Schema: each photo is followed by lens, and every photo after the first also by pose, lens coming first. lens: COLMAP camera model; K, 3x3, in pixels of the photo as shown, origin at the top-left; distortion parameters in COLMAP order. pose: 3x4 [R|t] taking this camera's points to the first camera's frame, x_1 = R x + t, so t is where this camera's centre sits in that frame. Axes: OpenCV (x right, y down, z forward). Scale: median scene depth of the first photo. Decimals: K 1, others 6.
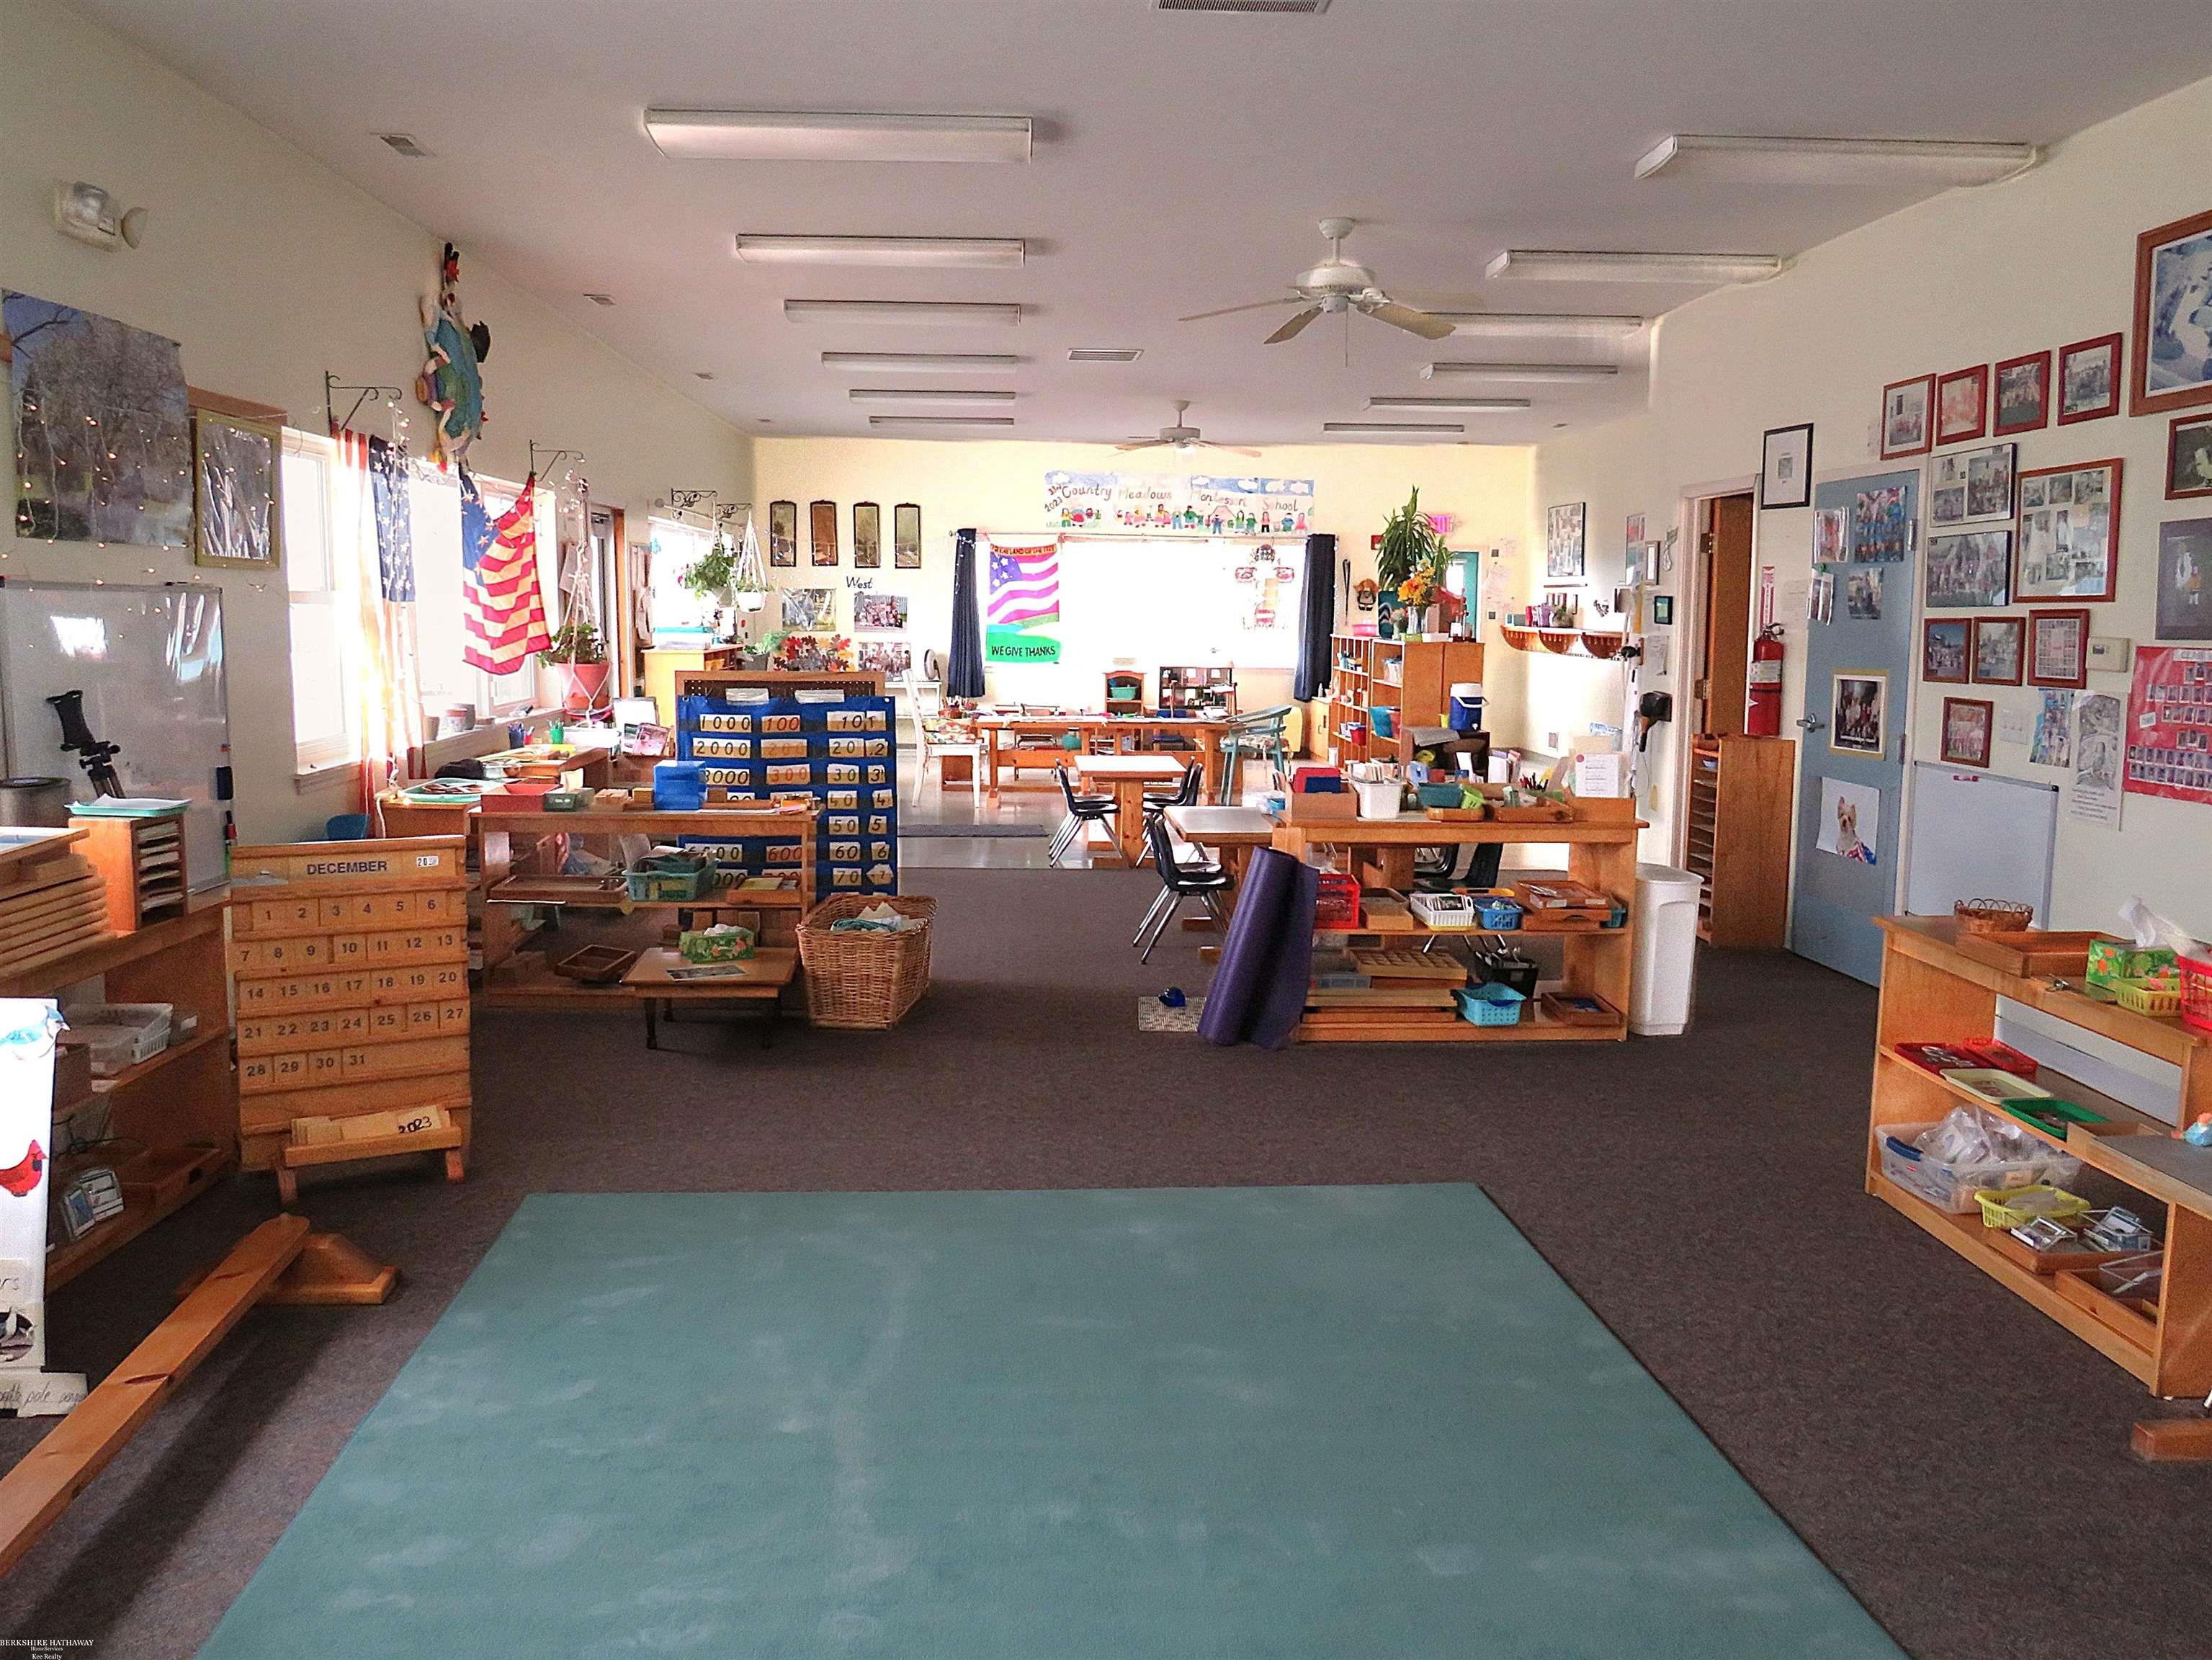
lens RADIAL K [[1712.3, 0, 1116.4], [0, 1712.3, 800.8], [0, 0, 1]] dist [0.023036, -0.006068]
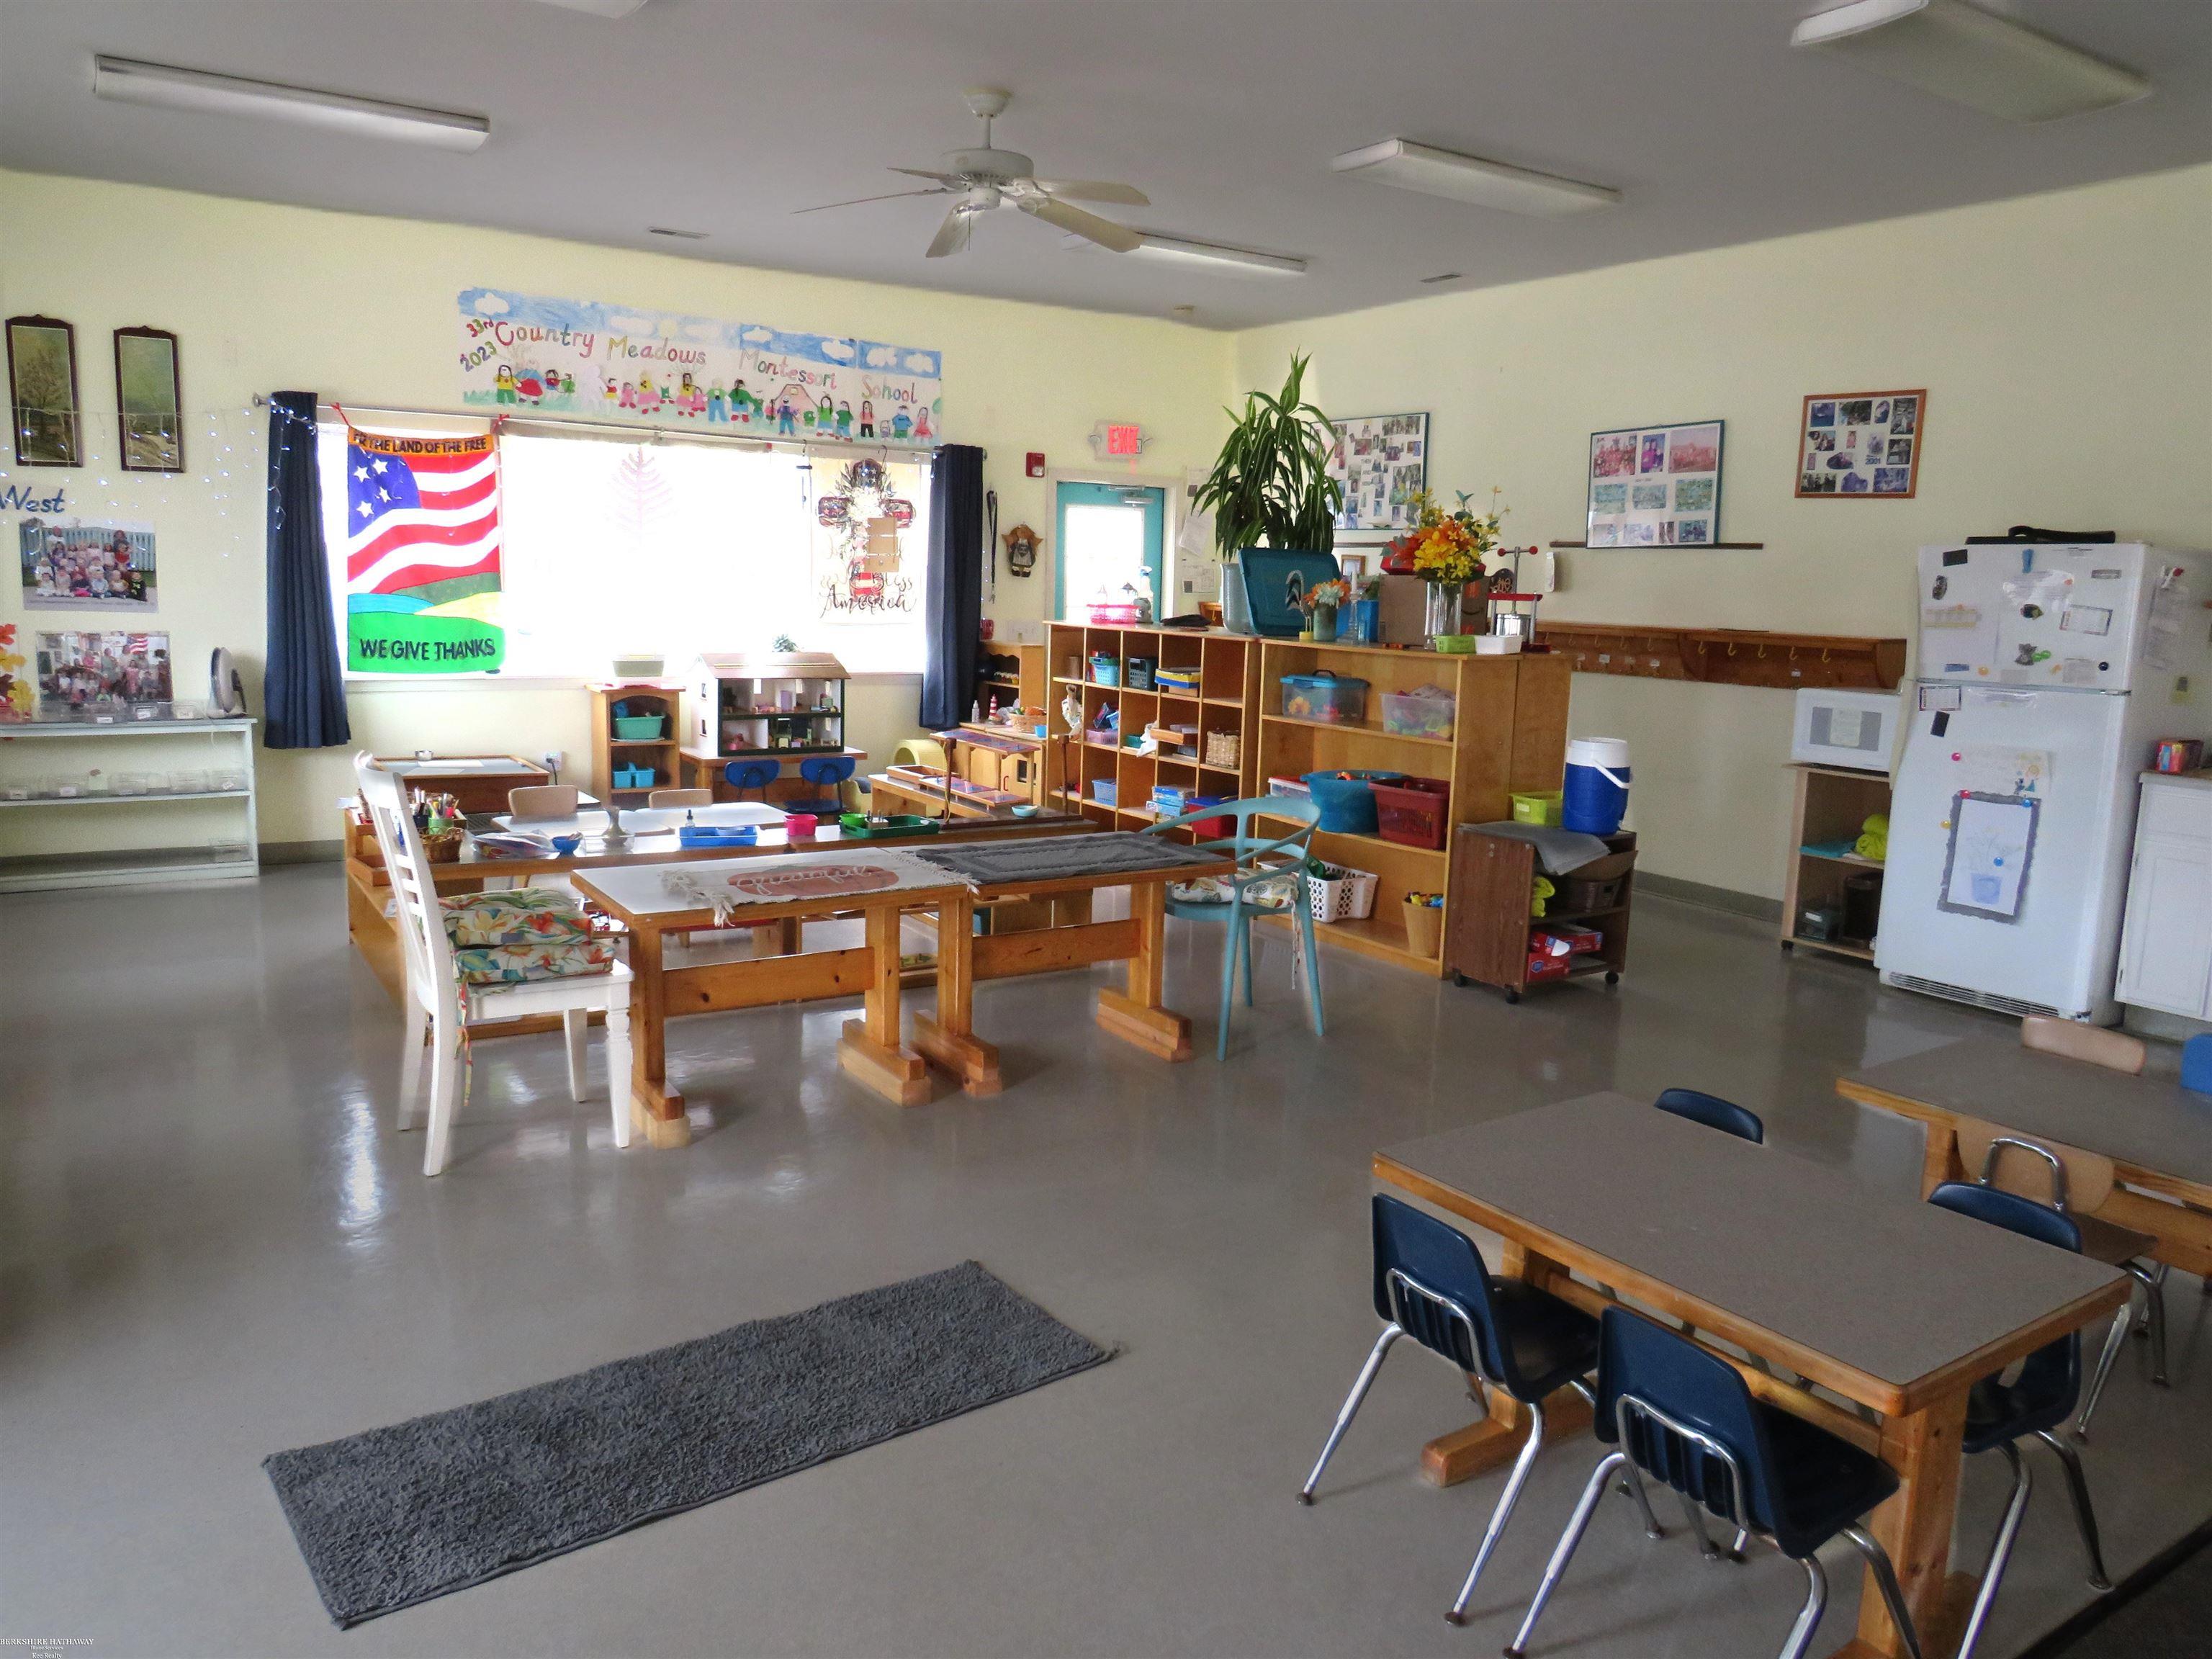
lens RADIAL K [[1586.0, 0, 1106.0], [0, 1586.0, 829.5], [0, 0, 1]] dist [-0.029976, 0.026391]
pose [[0.861387, -0.063328, 0.503986, -0.120032], [0.030598, 0.996865, 0.072963, -0.062706], [-0.507027, -0.047428, 0.860624, 0.502398]]
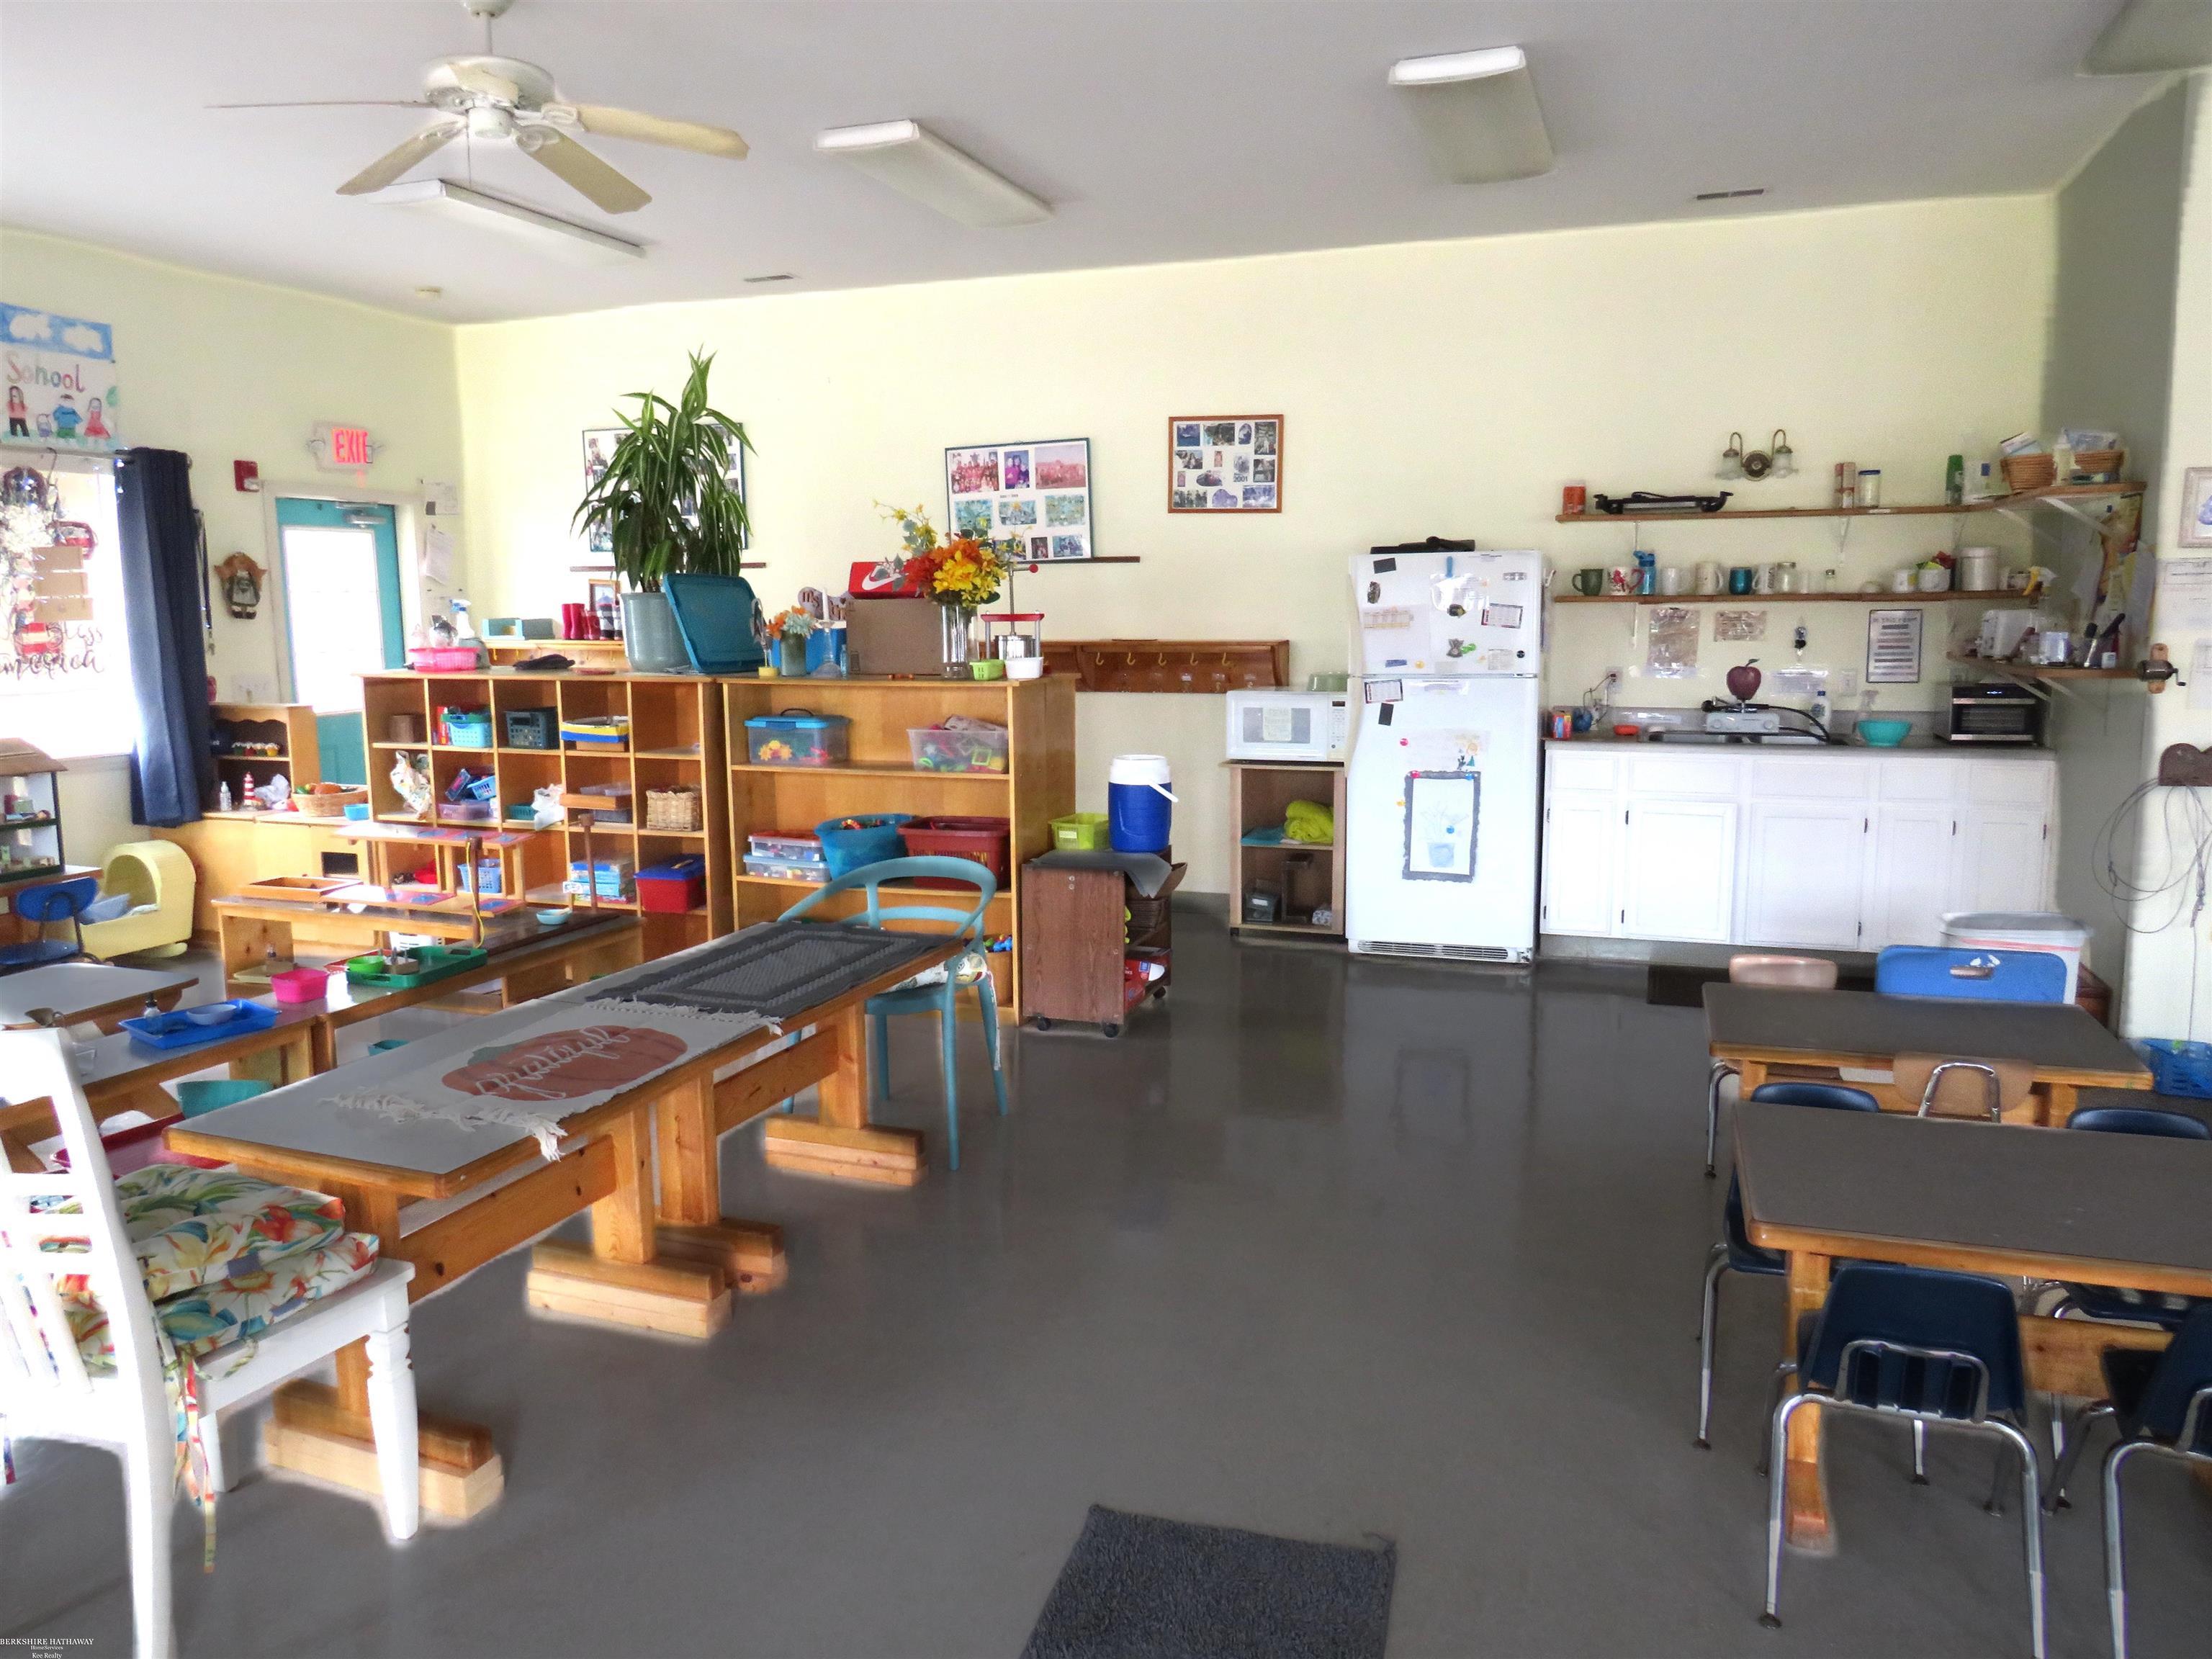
lens RADIAL K [[1563.6, 0, 1106.0], [0, 1563.6, 829.5], [0, 0, 1]] dist [-0.007748, -0.026171]
pose [[0.384581, -0.142442, 0.912035, -0.167254], [0.106440, 0.988275, 0.109467, -0.076408], [-0.916934, 0.054978, 0.395233, 0.622226]]
